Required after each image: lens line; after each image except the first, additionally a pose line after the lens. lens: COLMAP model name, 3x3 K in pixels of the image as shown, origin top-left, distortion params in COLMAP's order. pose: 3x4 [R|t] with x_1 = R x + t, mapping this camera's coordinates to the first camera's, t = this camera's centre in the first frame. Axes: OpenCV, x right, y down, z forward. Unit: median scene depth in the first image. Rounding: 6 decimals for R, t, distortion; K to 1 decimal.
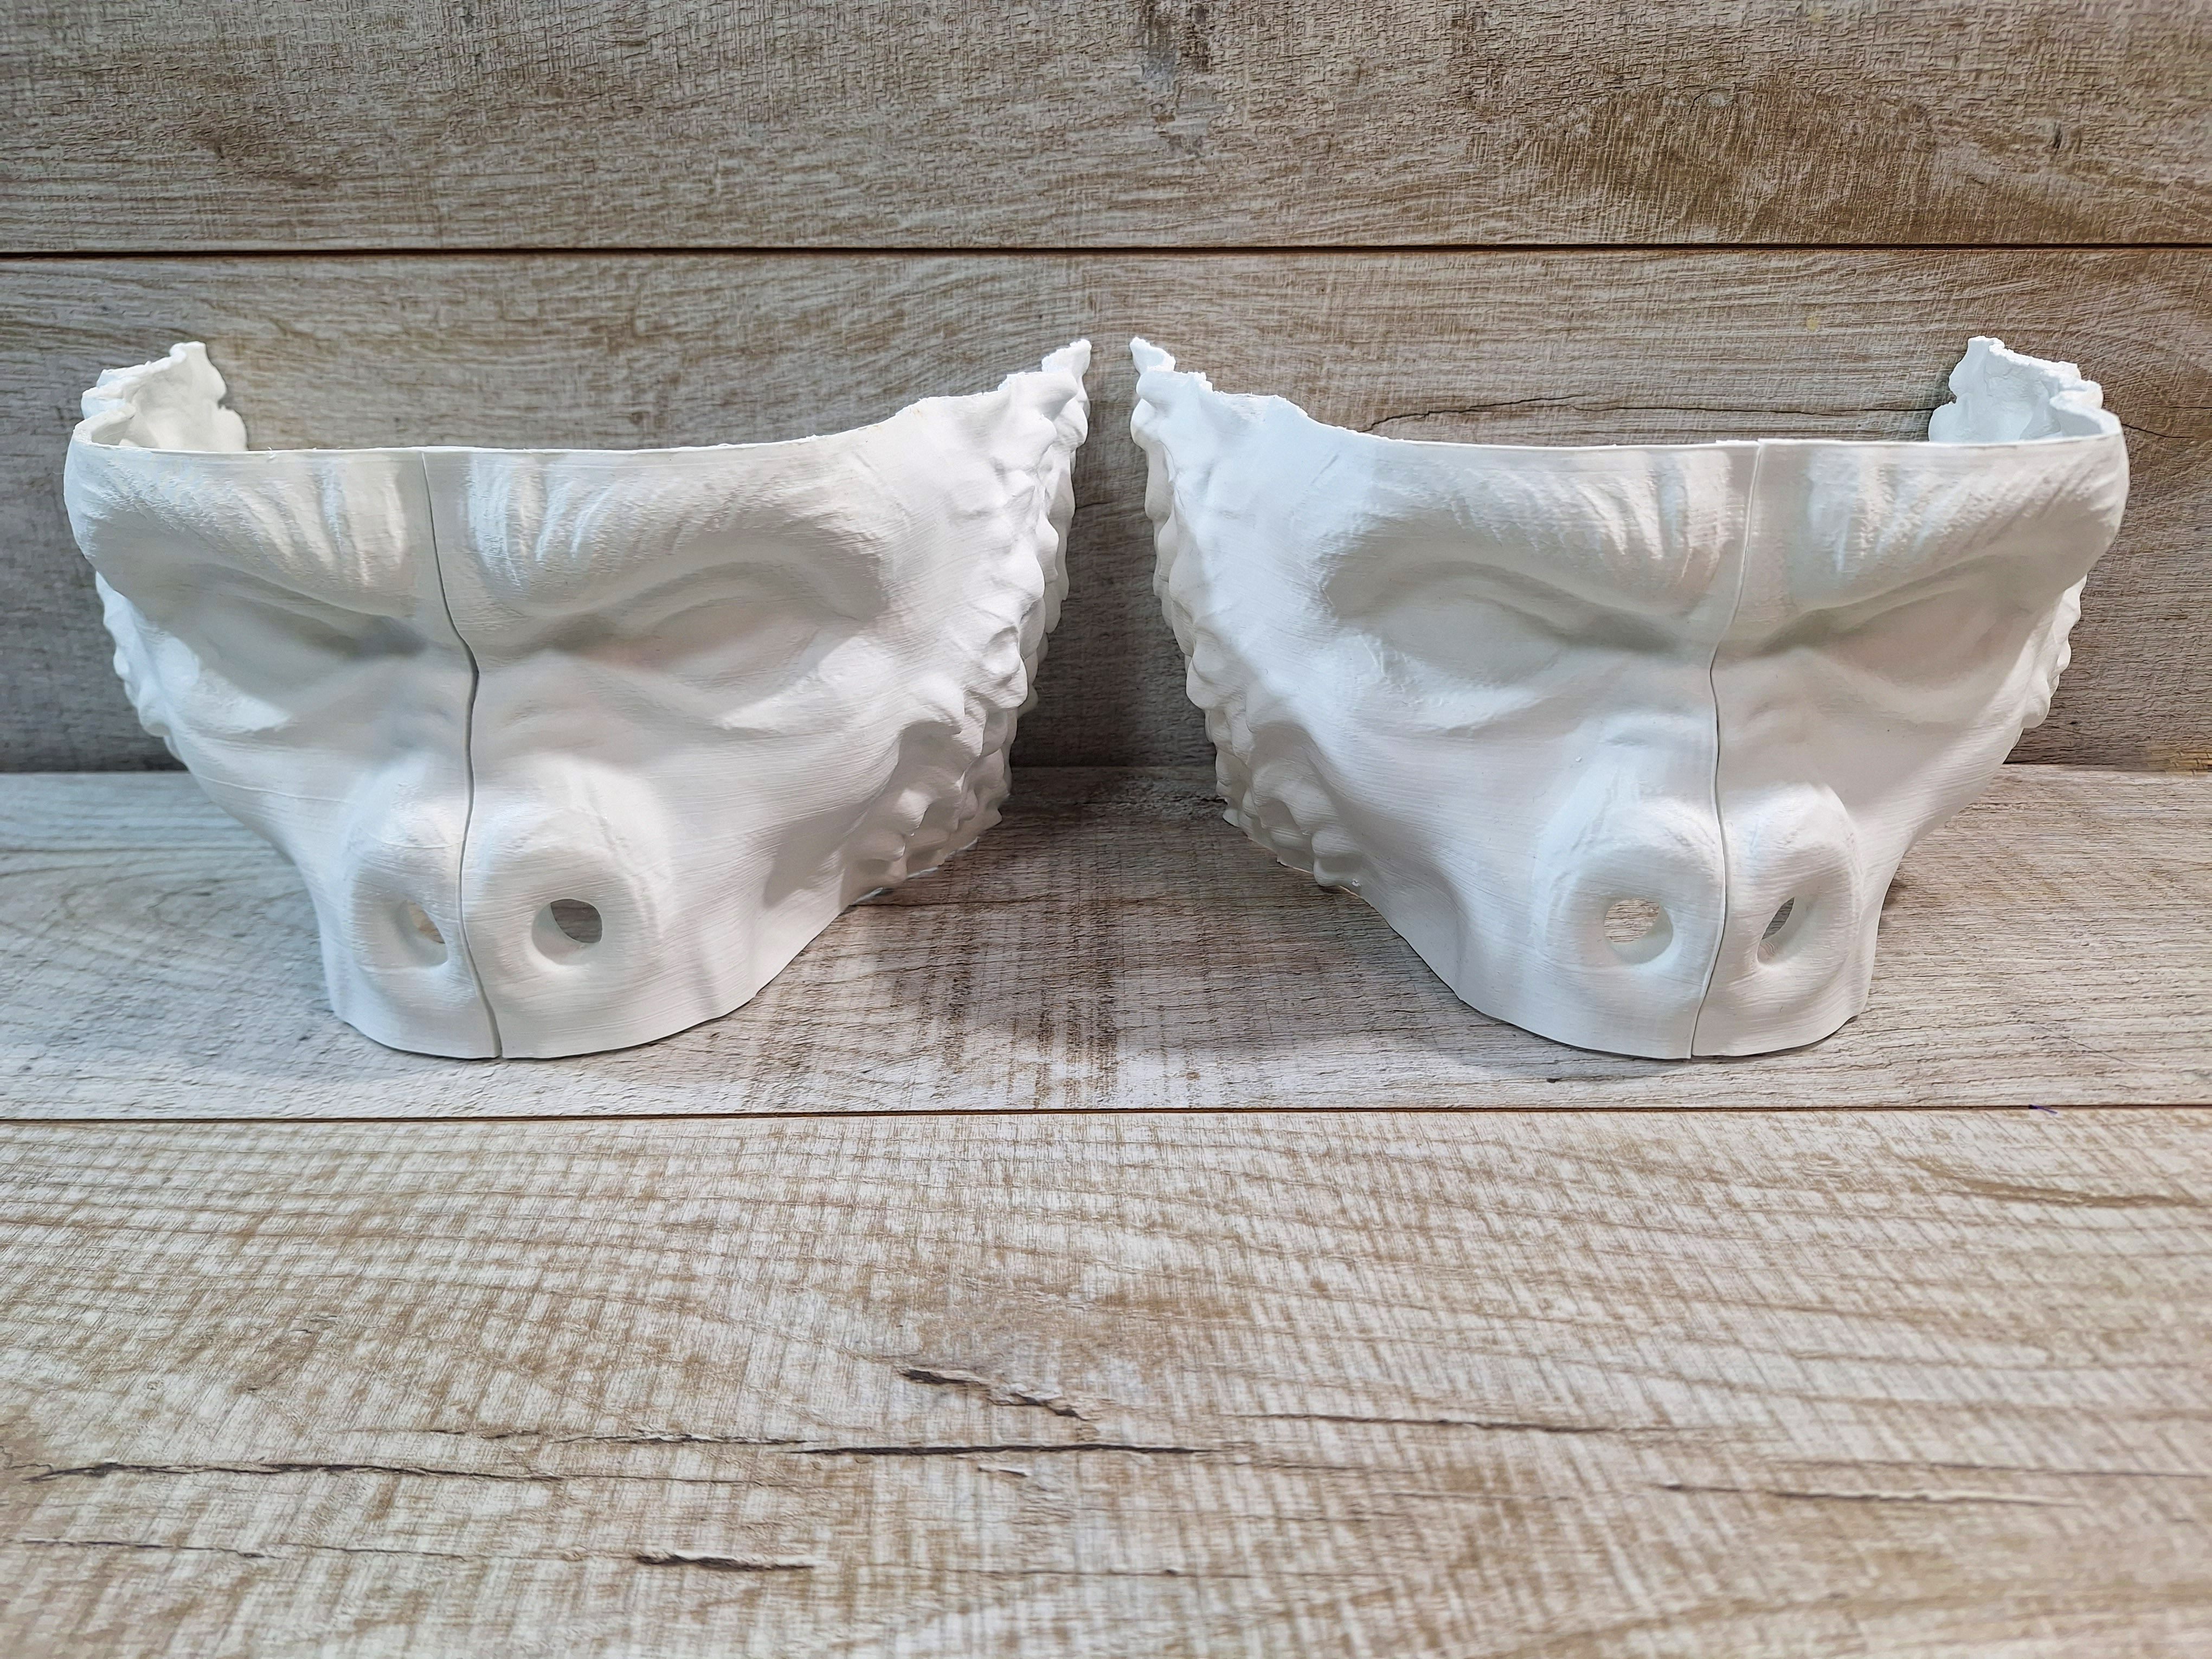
lens RADIAL K [[1560.9, 0, 1116.5], [0, 1560.9, 849.0], [0, 0, 1]] dist [0.040456, -0.058401]
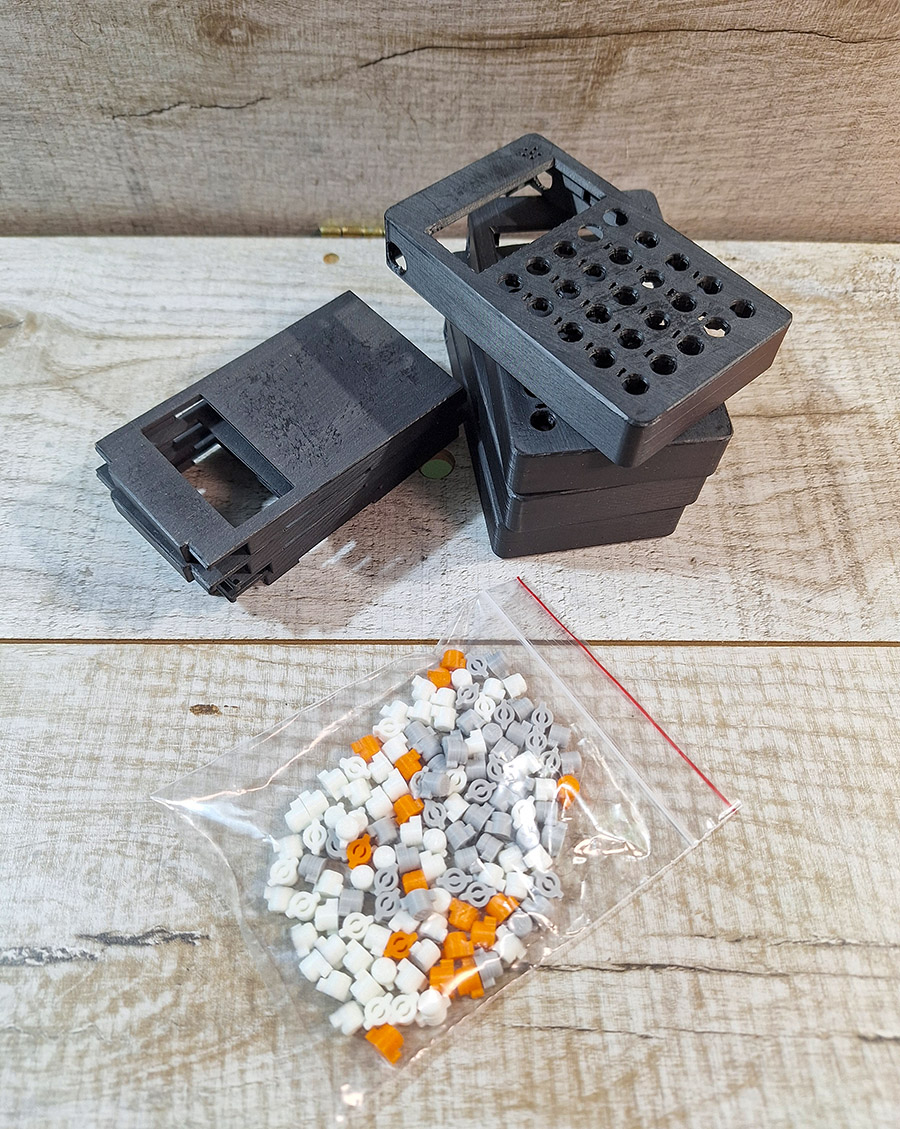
lens RADIAL K [[864.8, 0, 446.0], [0, 864.8, 581.6], [0, 0, 1]] dist [0.004447, -0.001532]
pose [[0.999877, 0.012349, 0.009688, -0.413608], [-0.015681, 0.812820, 0.582304, -0.281960], [-0.000684, -0.582384, 0.812913, 0.260590]]
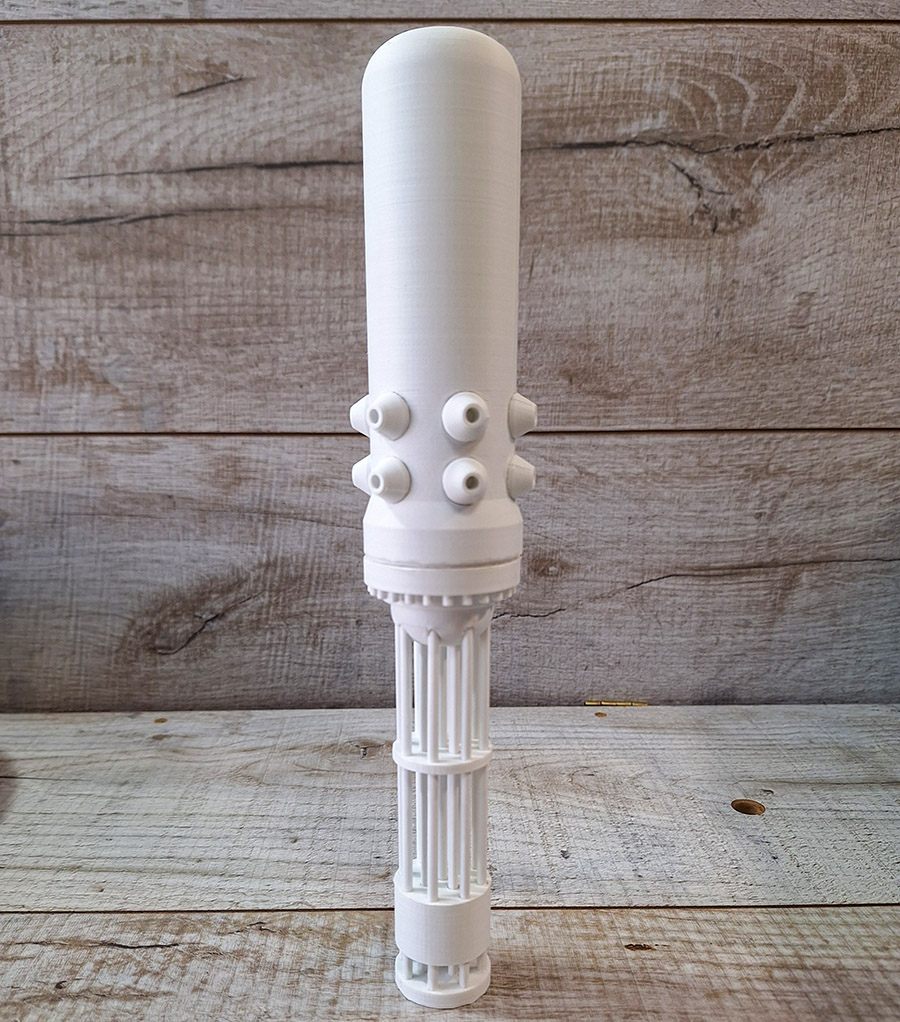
lens RADIAL K [[861.0, 0, 446.8], [0, 861.0, 614.8], [0, 0, 1]] dist [0.049029, -0.097576]
pose [[0.999952, -0.004321, 0.008839, -0.728587], [0.005714, 0.986407, -0.164220, 0.007669], [-0.008009, 0.164262, 0.986384, 0.011809]]
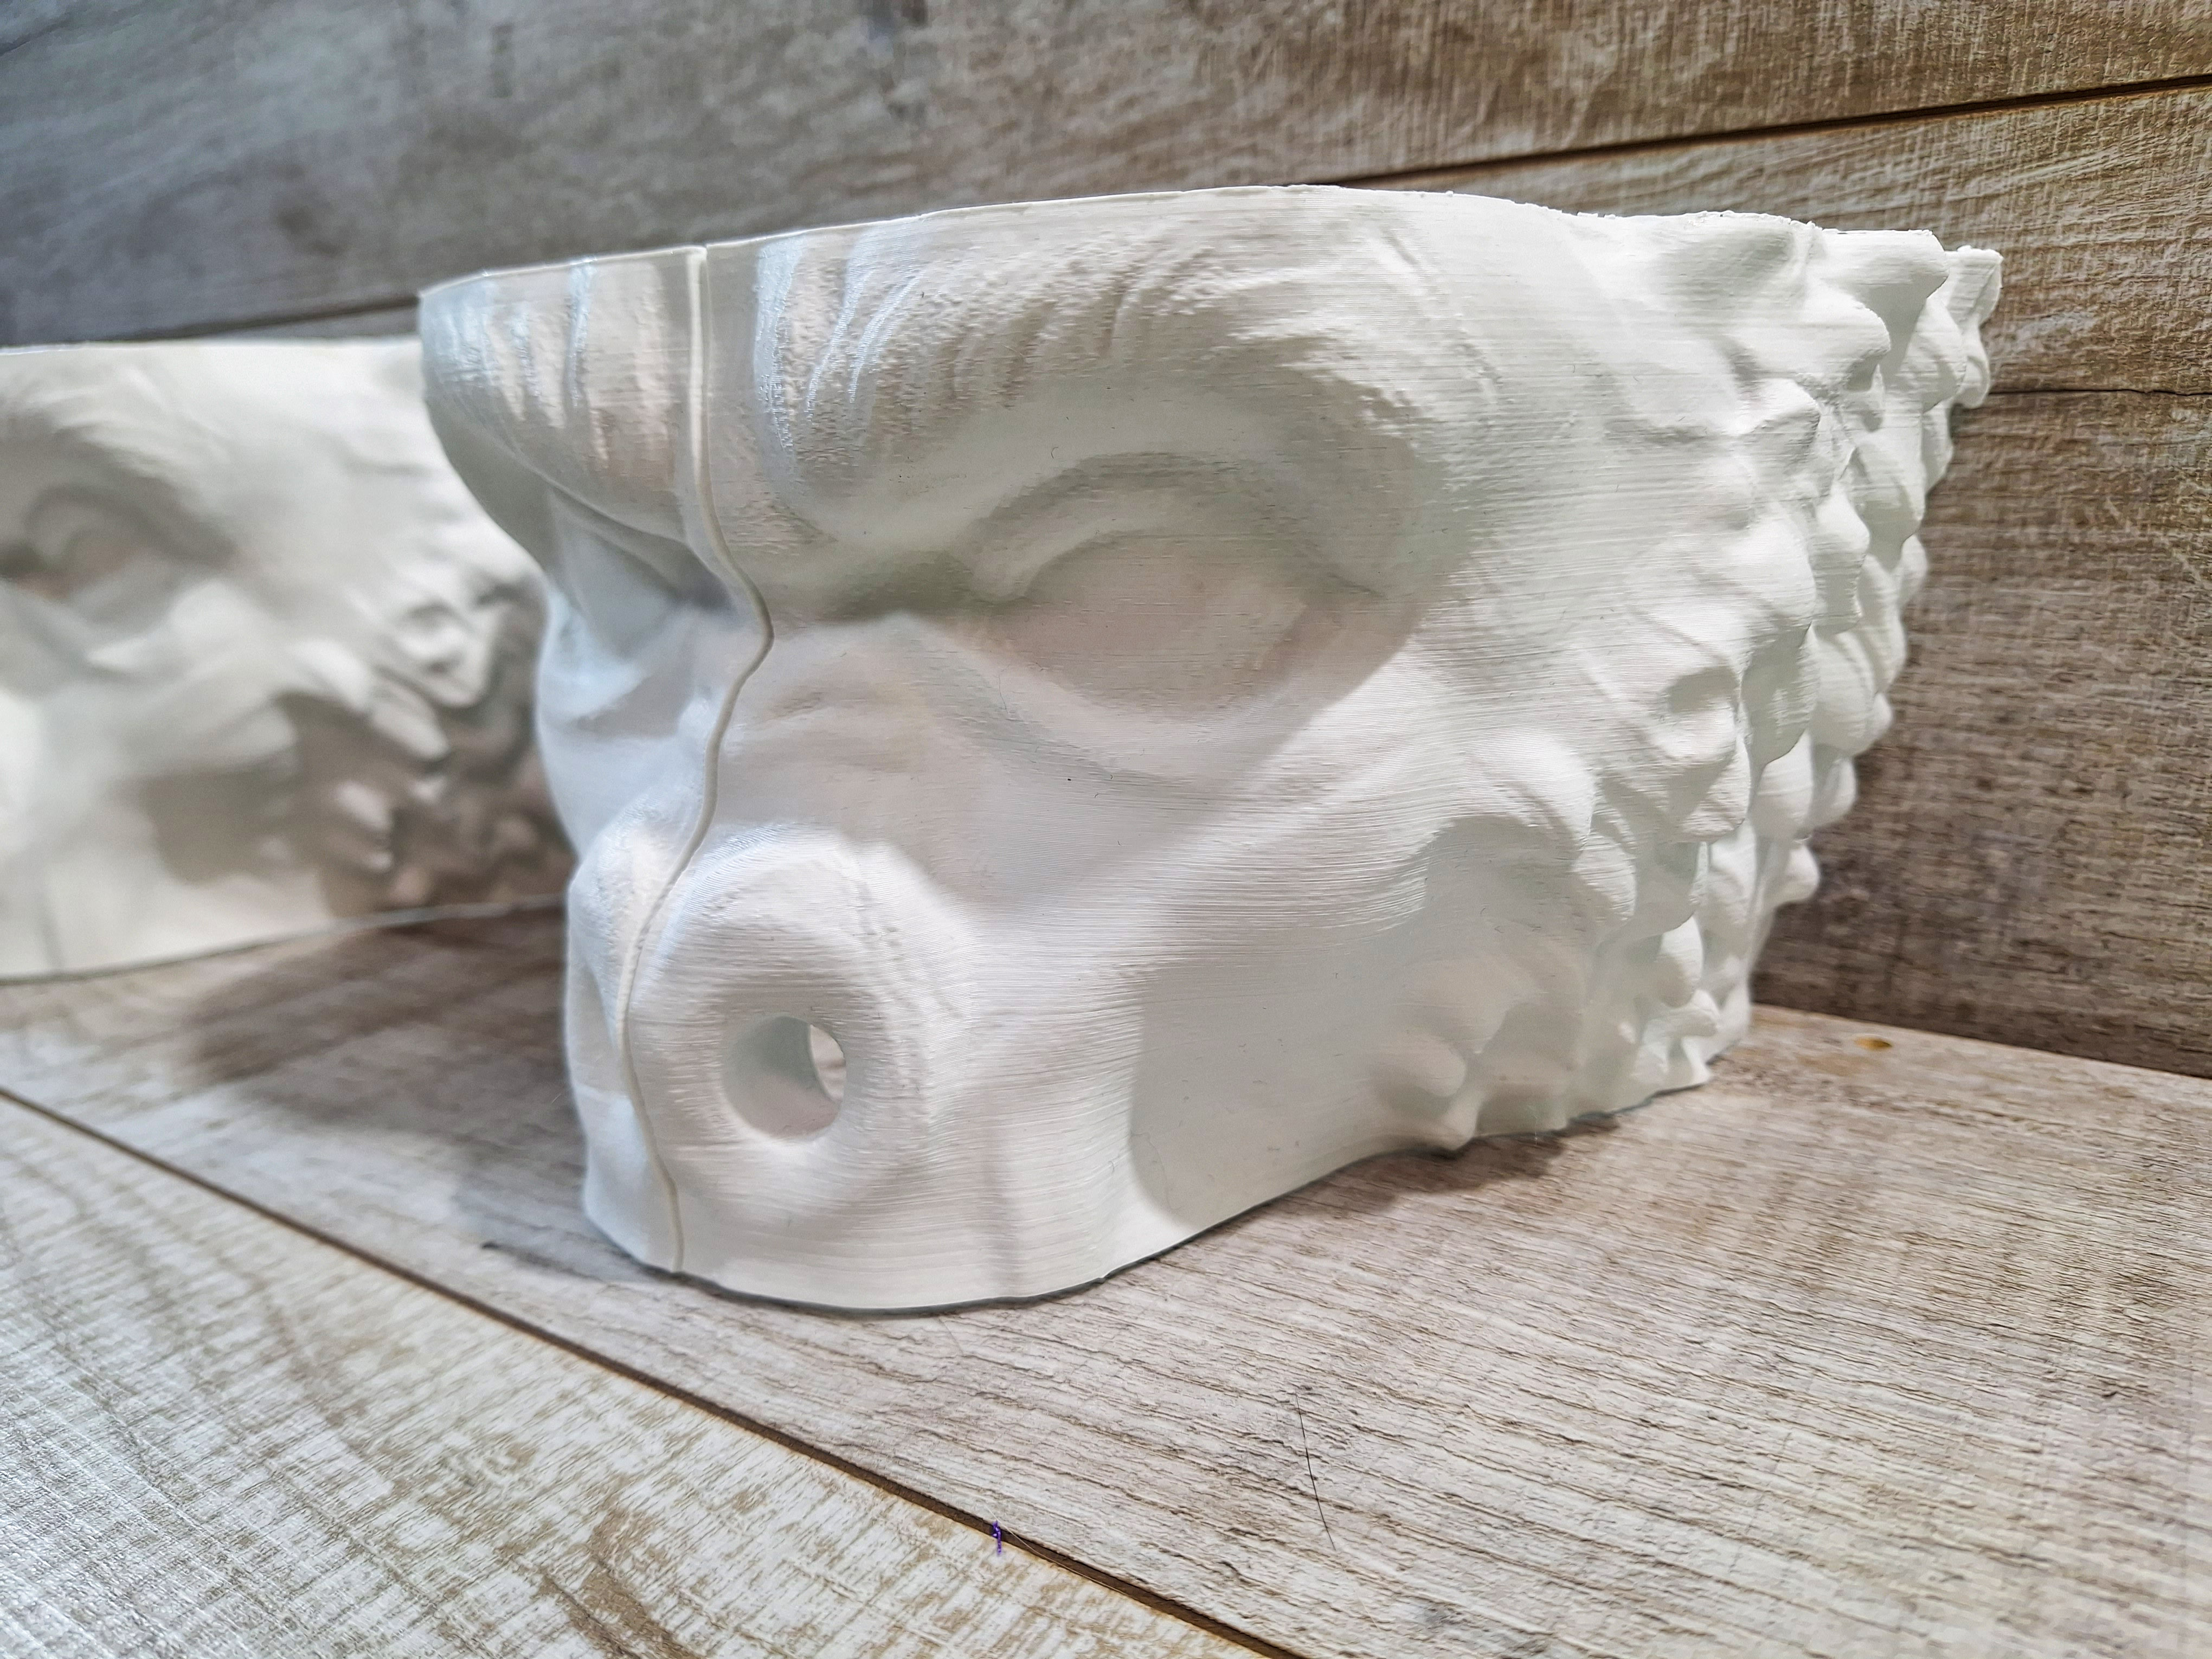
lens RADIAL K [[1607.9, 0, 1106.0], [0, 1607.9, 829.5], [0, 0, 1]] dist [-0.004295, -0.022276]
pose [[0.827468, 0.111085, -0.550415, 0.642048], [-0.211289, 0.969790, -0.121917, 0.006882], [0.520244, 0.217179, 0.825942, 0.423388]]
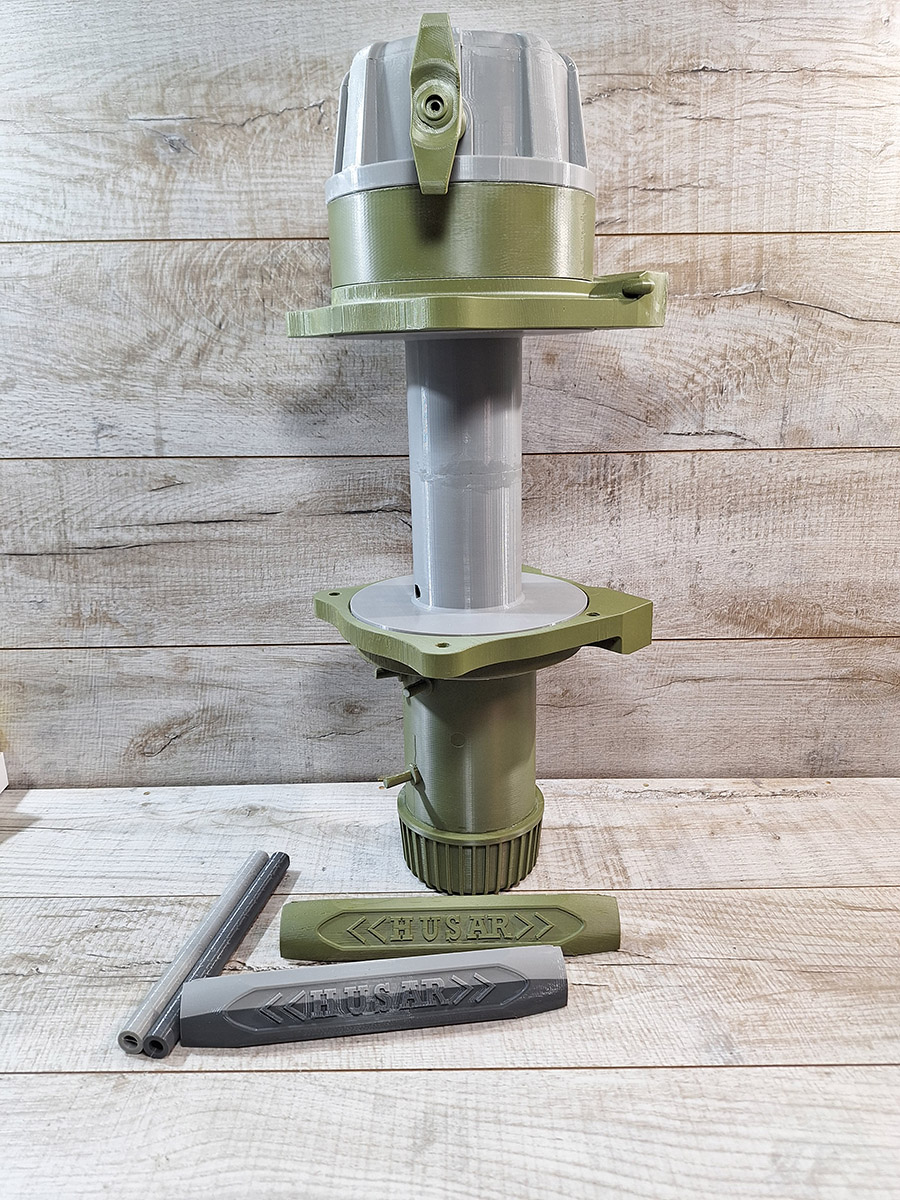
lens RADIAL K [[832.6, 0, 450.0], [0, 832.6, 600.0], [0, 0, 1]] dist [0.098816, -0.134883]
pose [[0.999956, -0.009262, 0.001550, -0.354137], [0.009391, 0.987005, -0.160415, -0.168038], [-0.000044, 0.160423, 0.987048, -0.952954]]
